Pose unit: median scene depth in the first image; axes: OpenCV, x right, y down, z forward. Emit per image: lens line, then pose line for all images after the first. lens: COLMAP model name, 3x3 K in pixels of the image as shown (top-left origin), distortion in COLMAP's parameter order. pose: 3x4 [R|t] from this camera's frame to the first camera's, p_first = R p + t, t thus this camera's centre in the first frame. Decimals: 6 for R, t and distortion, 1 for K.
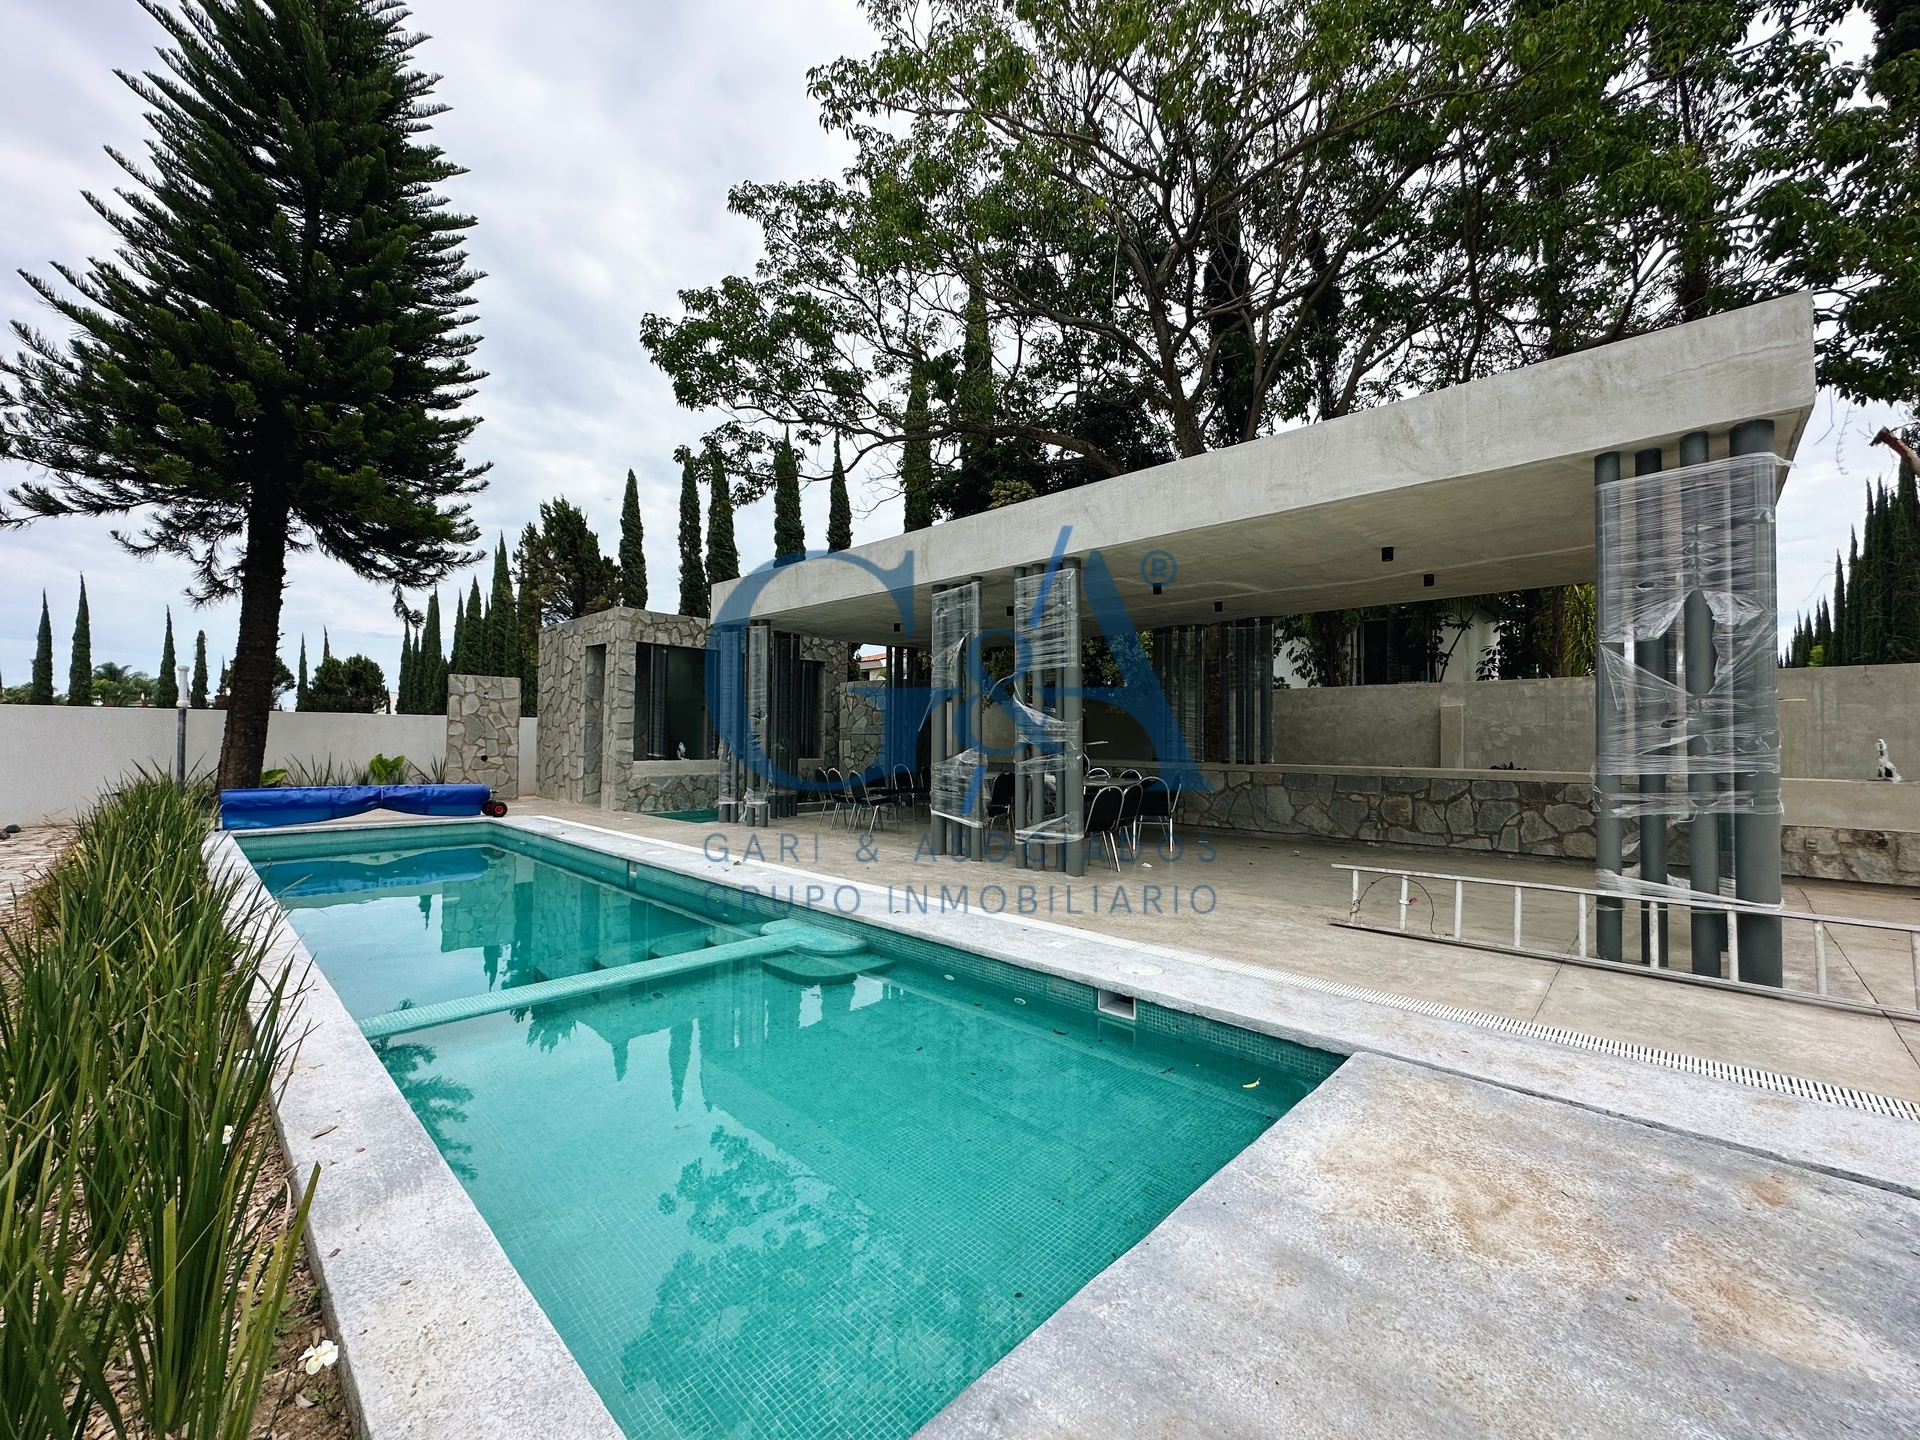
lens RADIAL K [[765.9, 0, 960.1], [0, 765.9, 719.4], [0, 0, 1]] dist [-0.003780, 0.000908]
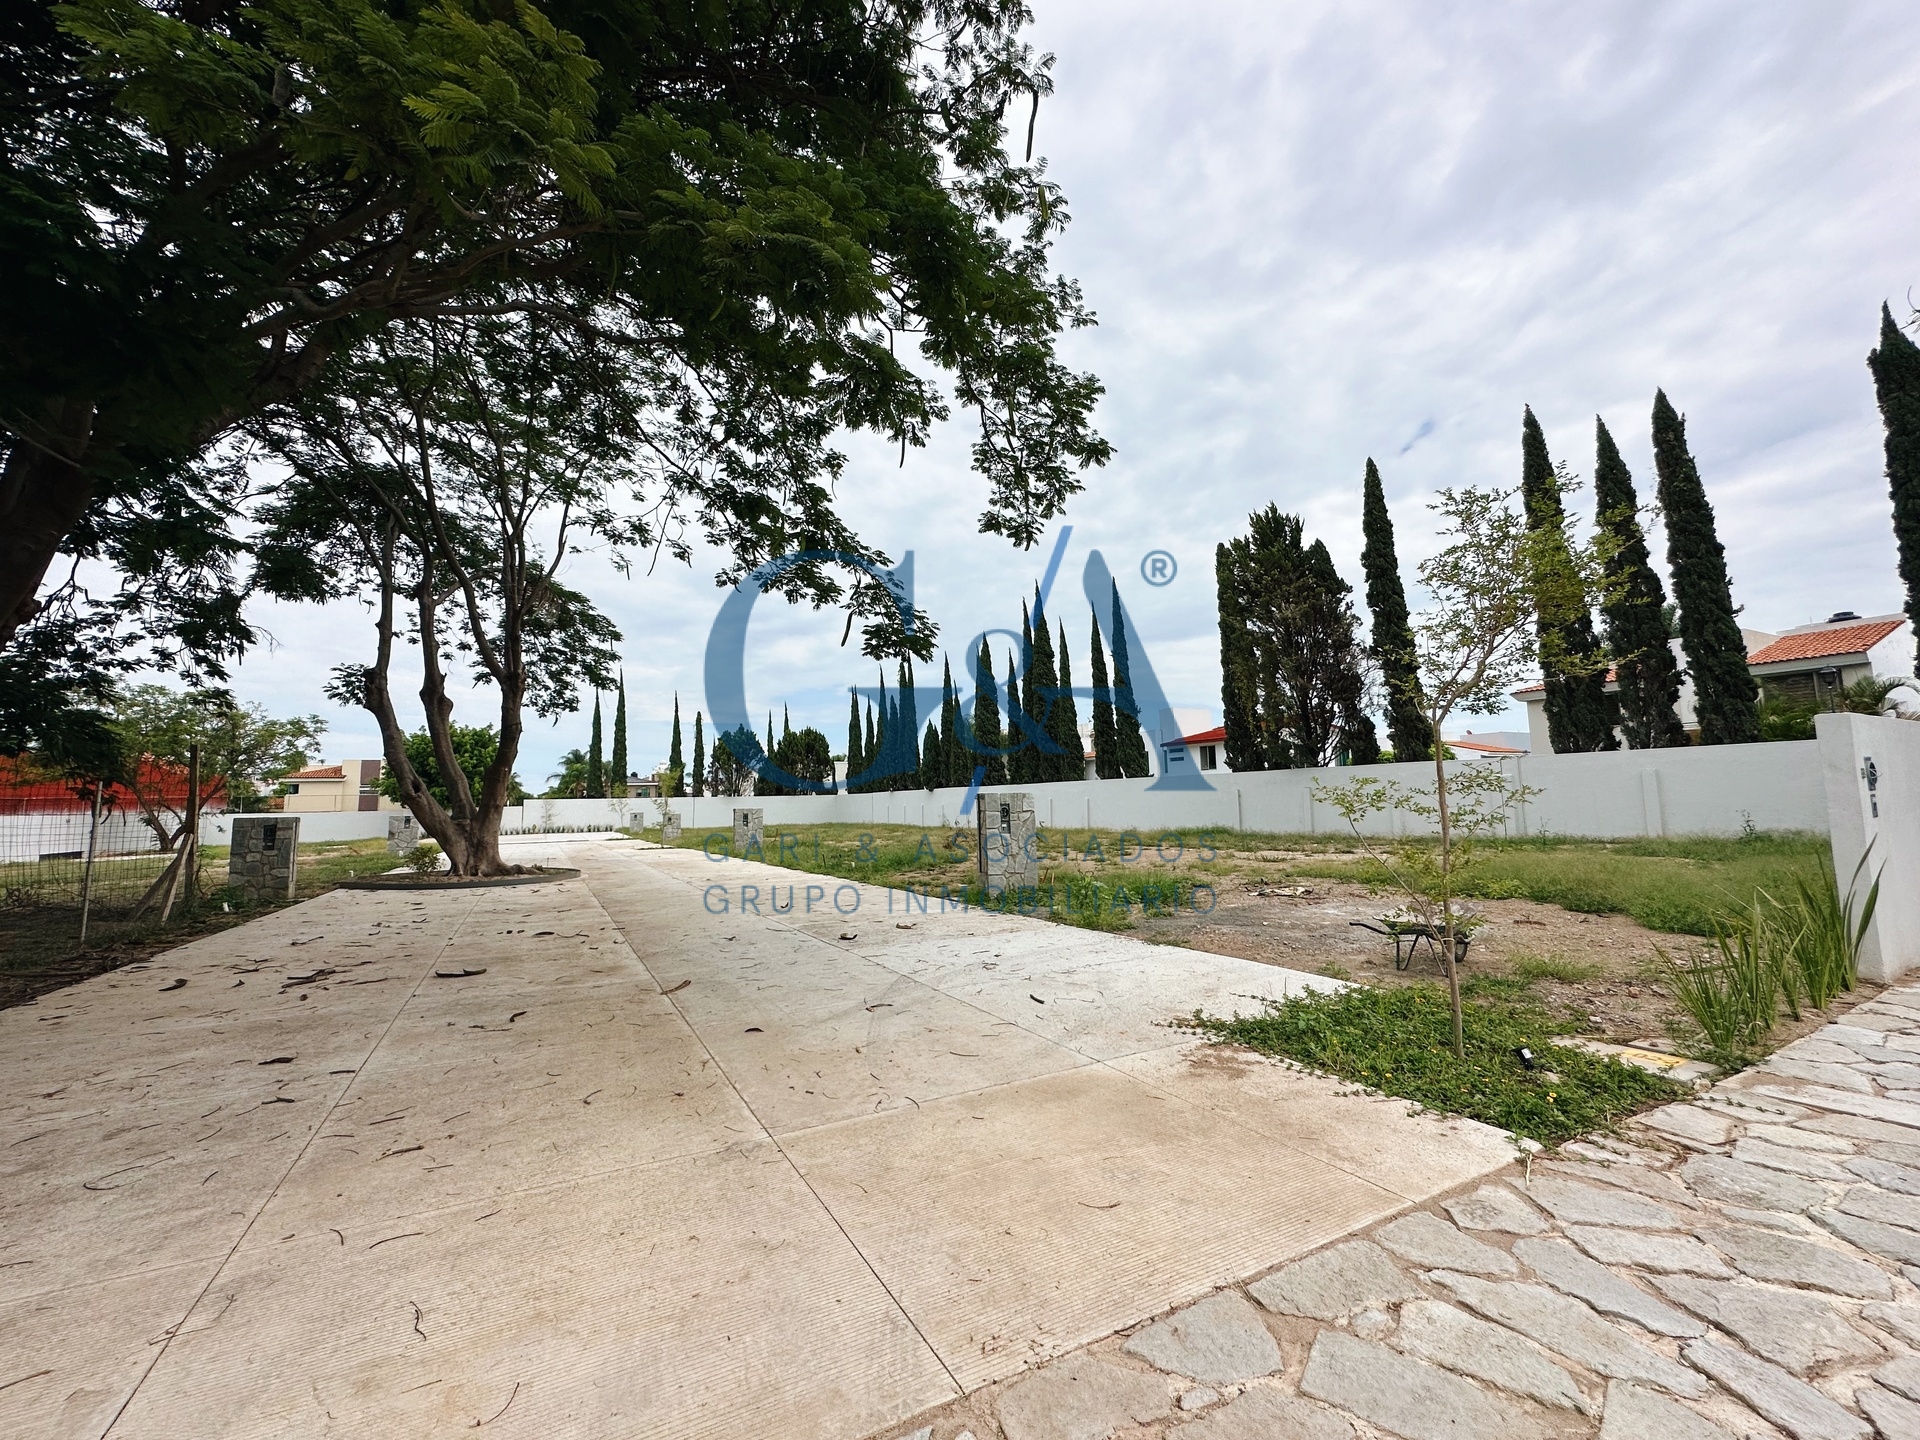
lens RADIAL K [[765.5, 0, 958.4], [0, 765.5, 719.3], [0, 0, 1]] dist [-0.003716, 0.000923]
pose [[0.955556, -0.060392, -0.288558, -1.848499], [0.037773, 0.995806, -0.083324, 0.001462], [0.292380, 0.068721, 0.953830, 0.336980]]
